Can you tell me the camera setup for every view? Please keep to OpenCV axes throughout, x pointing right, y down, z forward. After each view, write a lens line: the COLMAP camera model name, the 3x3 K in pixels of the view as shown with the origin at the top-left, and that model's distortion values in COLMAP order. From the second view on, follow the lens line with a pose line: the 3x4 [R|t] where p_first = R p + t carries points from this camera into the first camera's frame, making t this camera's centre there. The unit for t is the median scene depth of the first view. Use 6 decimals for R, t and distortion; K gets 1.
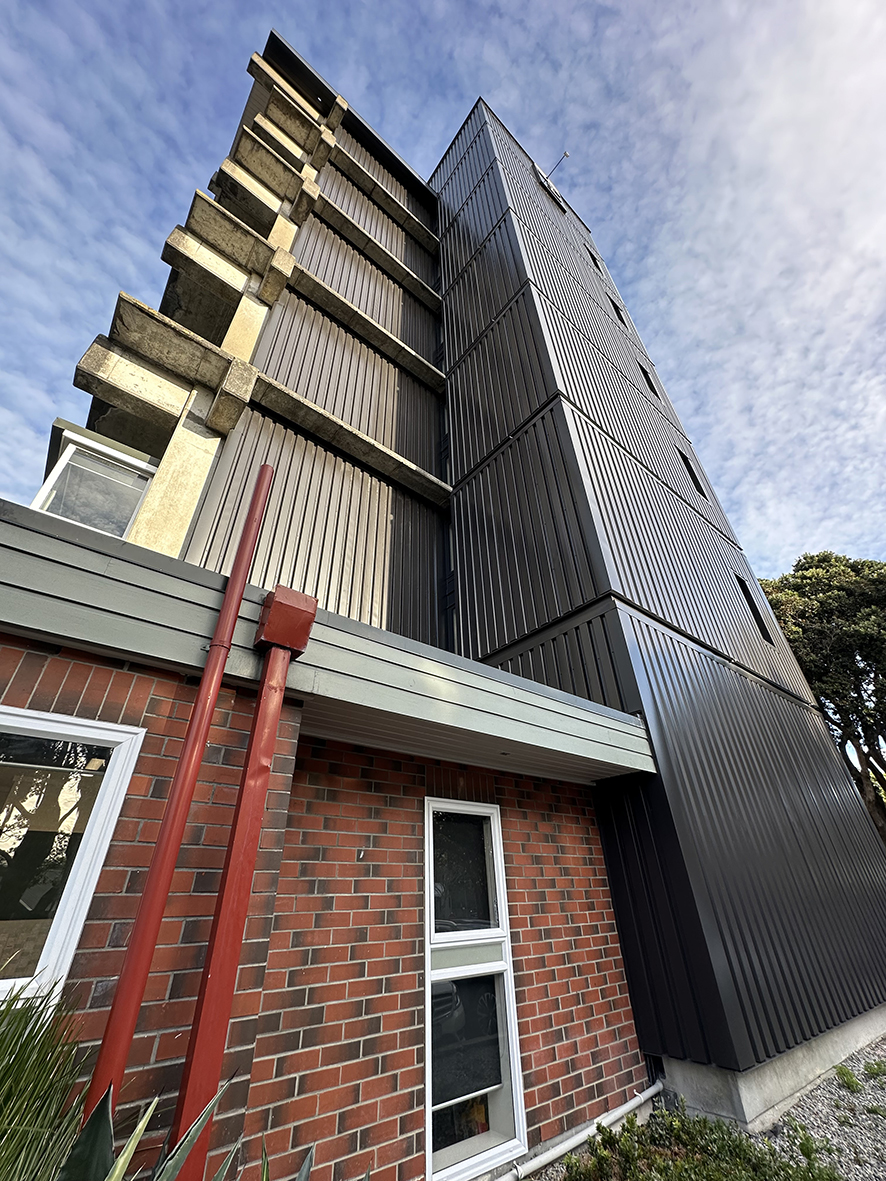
lens RADIAL K [[468.7, 0, 442.0], [0, 468.7, 592.0], [0, 0, 1]] dist [-0.000215, 0.000018]
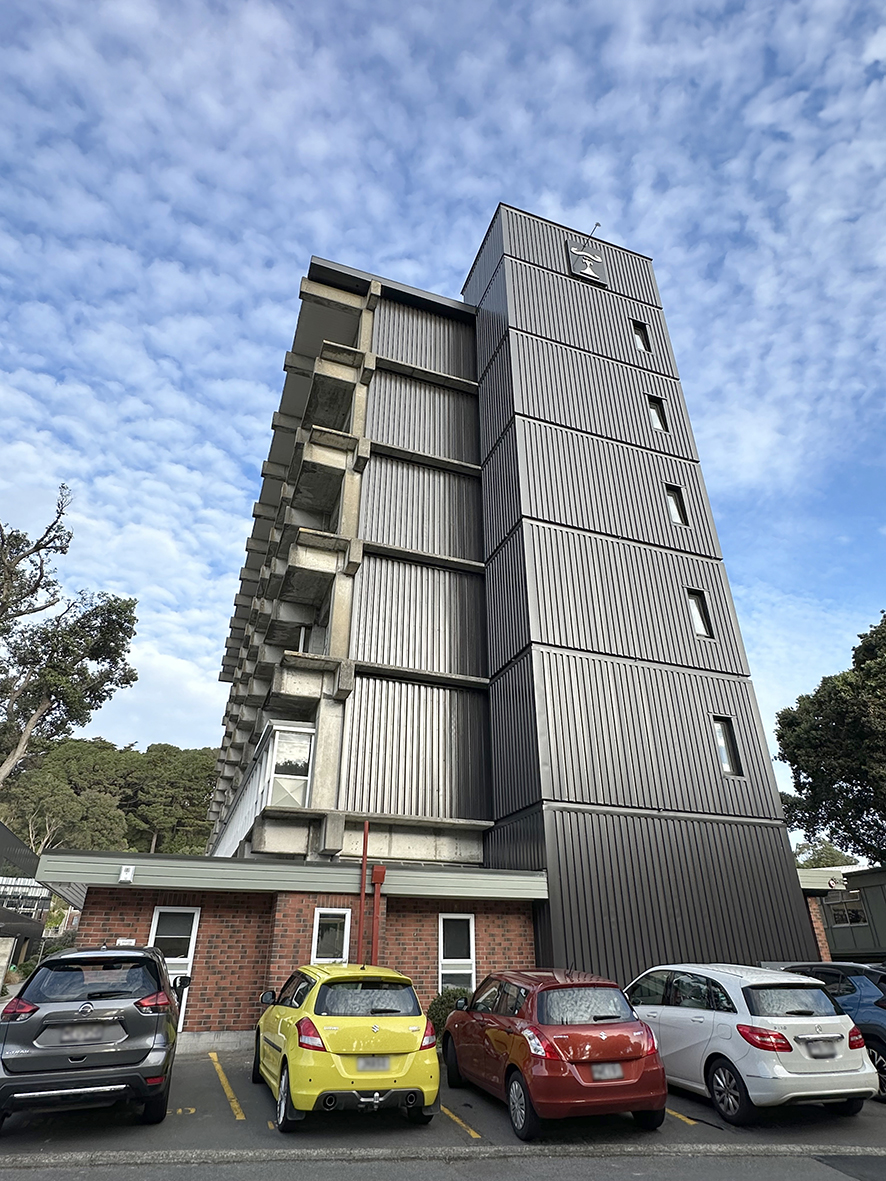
lens RADIAL K [[673.7, 0, 444.8], [0, 673.7, 590.1], [0, 0, 1]] dist [0.001872, -0.000069]
pose [[0.944041, -0.141851, -0.297768, 1.573350], [0.164056, 0.985141, 0.050820, -1.777896], [0.286134, -0.096827, 0.953285, -2.816494]]
